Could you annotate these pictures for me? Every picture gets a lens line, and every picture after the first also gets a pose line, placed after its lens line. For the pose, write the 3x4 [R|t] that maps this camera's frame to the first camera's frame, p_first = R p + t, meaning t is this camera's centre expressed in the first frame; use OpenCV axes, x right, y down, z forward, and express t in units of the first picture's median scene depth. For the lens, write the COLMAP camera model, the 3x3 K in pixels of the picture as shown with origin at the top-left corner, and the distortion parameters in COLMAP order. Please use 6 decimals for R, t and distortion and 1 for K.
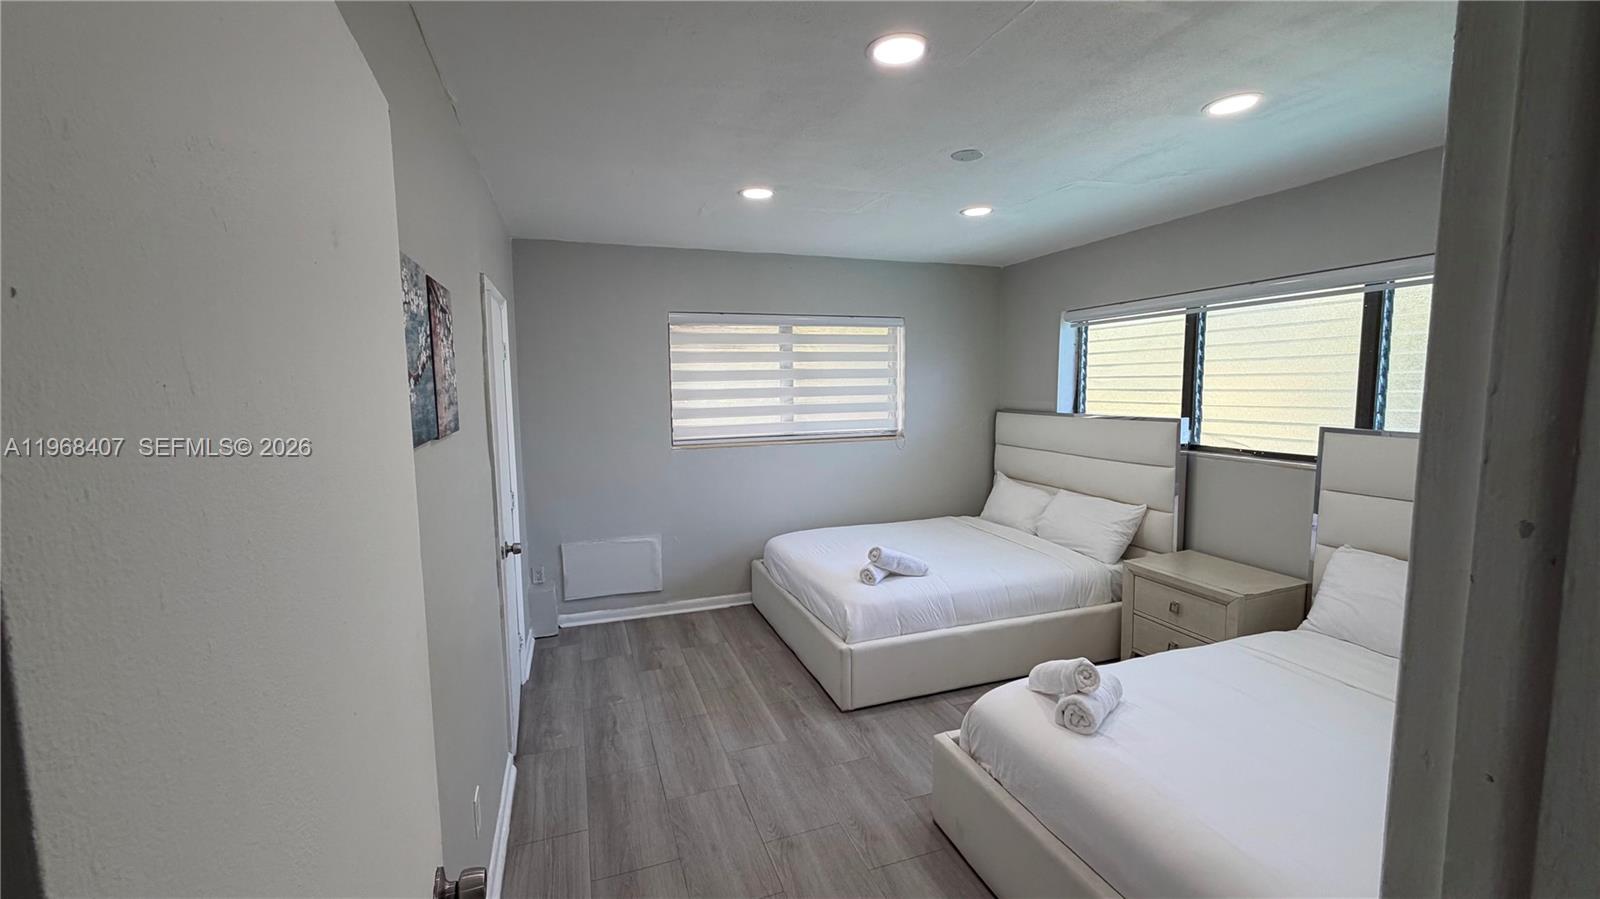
lens RADIAL K [[634.9, 0, 795.6], [0, 634.9, 447.8], [0, 0, 1]] dist [0.001717, 0.000258]
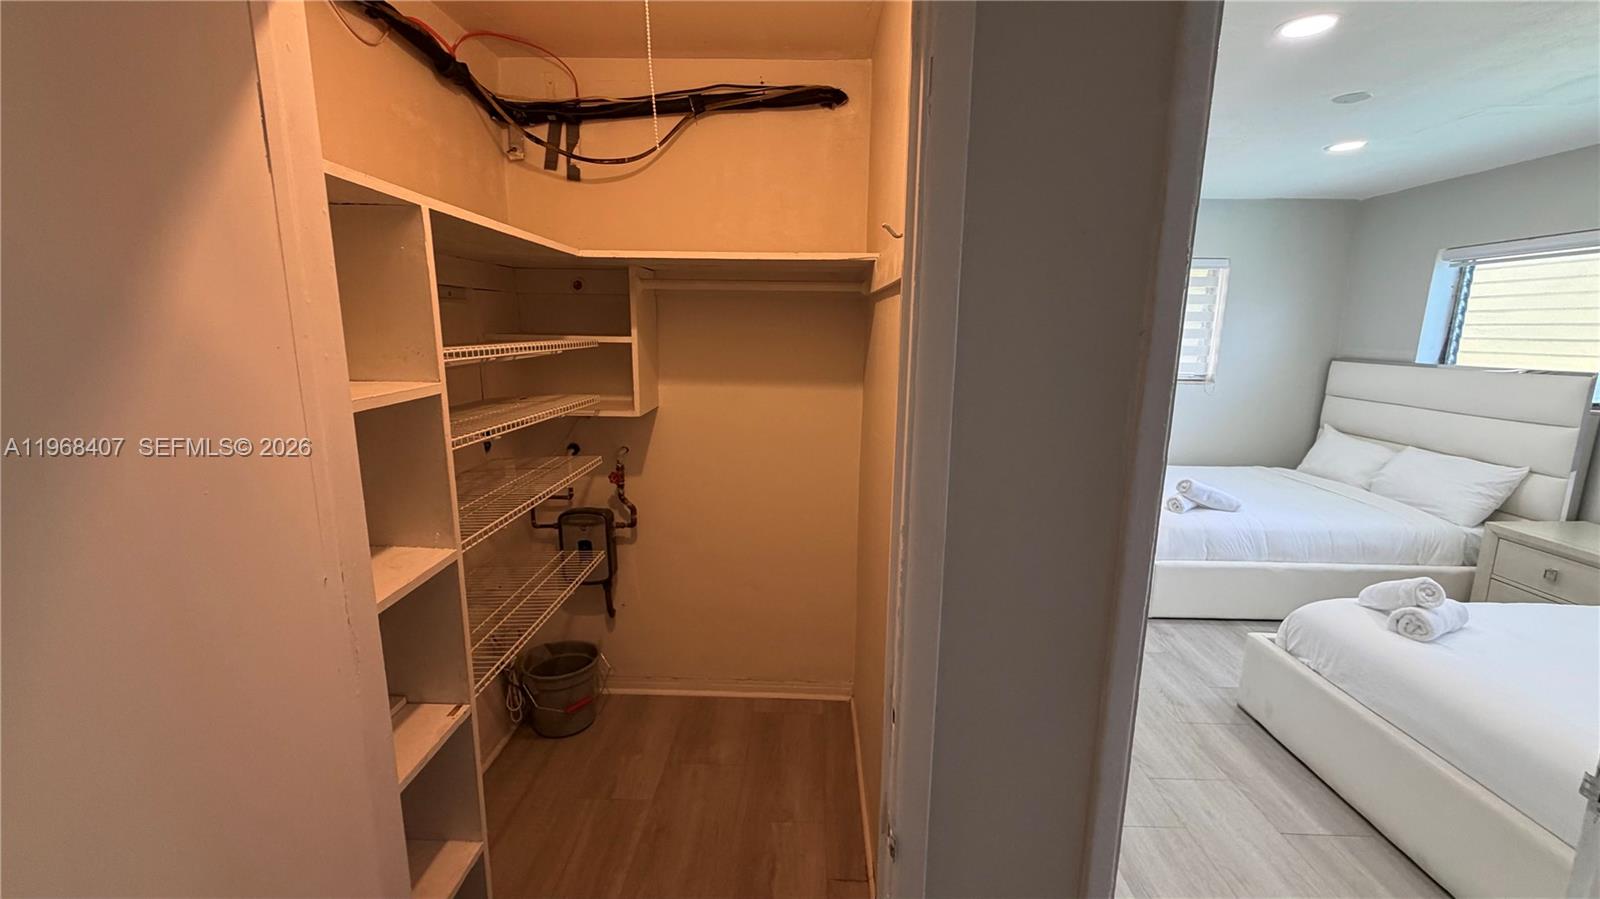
lens RADIAL K [[634.9, 0, 801.0], [0, 634.9, 448.7], [0, 0, 1]] dist [0.001717, 0.000258]
pose [[0.934711, 0.086841, -0.344635, -0.109311], [-0.056072, 0.993577, 0.098286, 0.033503], [0.350957, -0.072545, 0.933577, -0.213457]]
